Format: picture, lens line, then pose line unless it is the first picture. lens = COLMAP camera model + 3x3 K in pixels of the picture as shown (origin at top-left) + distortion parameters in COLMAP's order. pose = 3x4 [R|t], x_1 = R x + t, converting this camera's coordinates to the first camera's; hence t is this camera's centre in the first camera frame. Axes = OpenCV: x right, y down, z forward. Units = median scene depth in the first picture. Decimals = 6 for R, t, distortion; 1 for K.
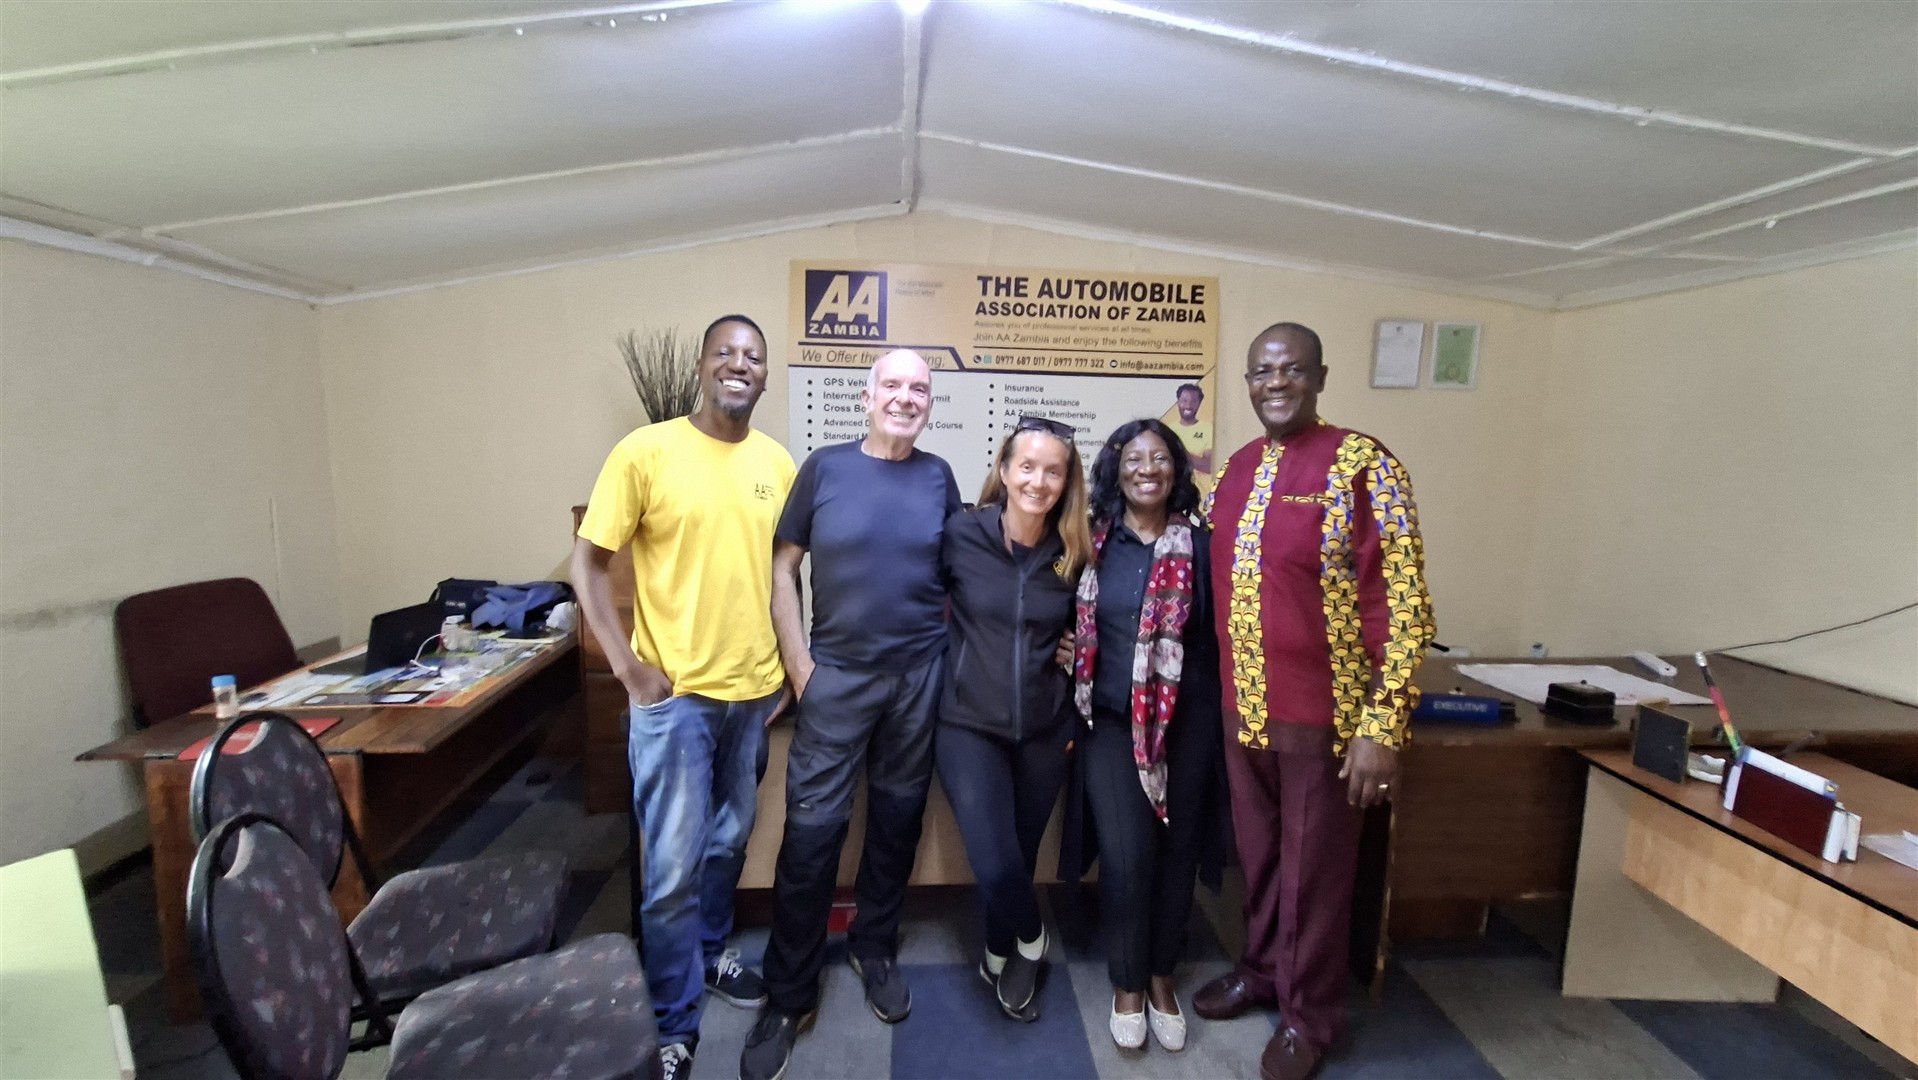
lens RADIAL K [[780.4, 0, 959.0], [0, 780.4, 540.0], [0, 0, 1]] dist [-0.000023, -0.000014]
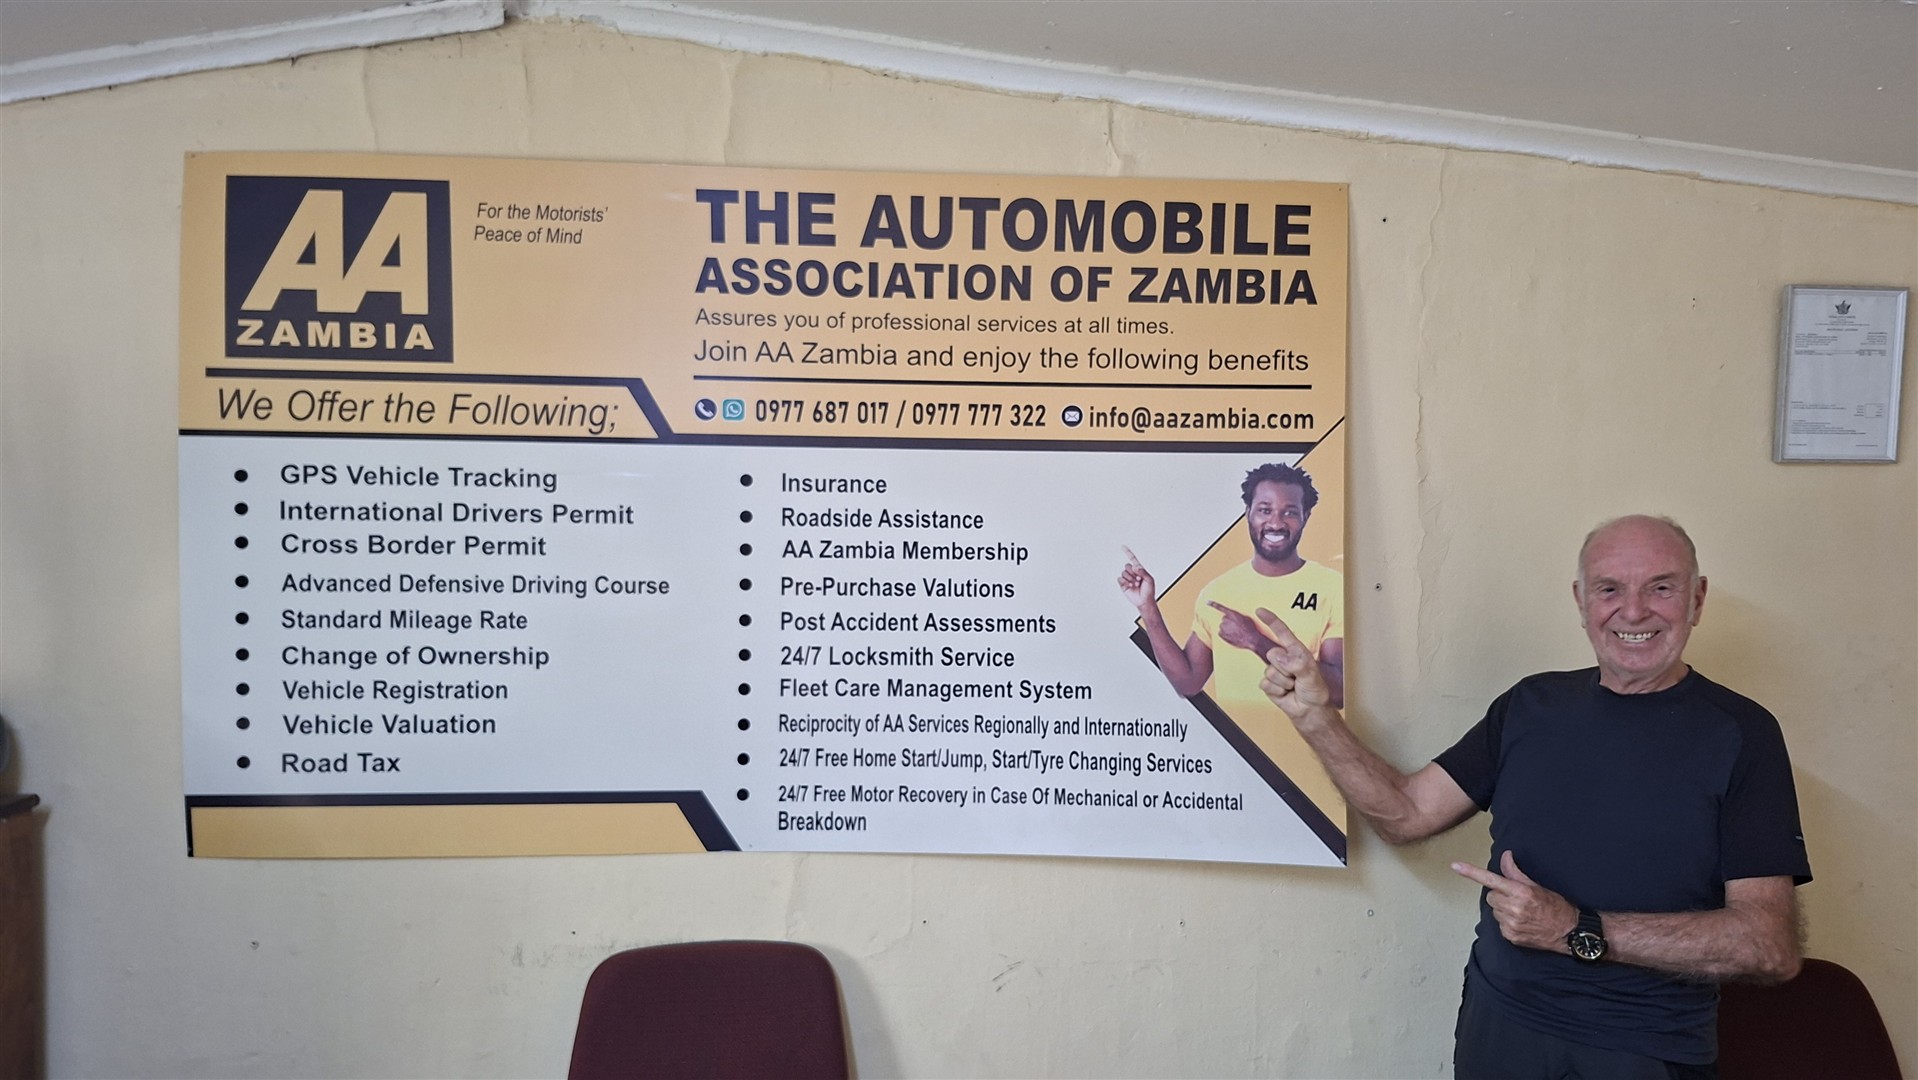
lens RADIAL K [[900.5, 0, 959.0], [0, 900.5, 540.0], [0, 0, 1]] dist [0.042664, -0.000358]
pose [[0.999399, -0.011027, -0.032862, 0.159613], [0.008156, 0.996238, -0.086269, -0.130881], [0.033690, 0.085949, 0.995730, 0.577203]]
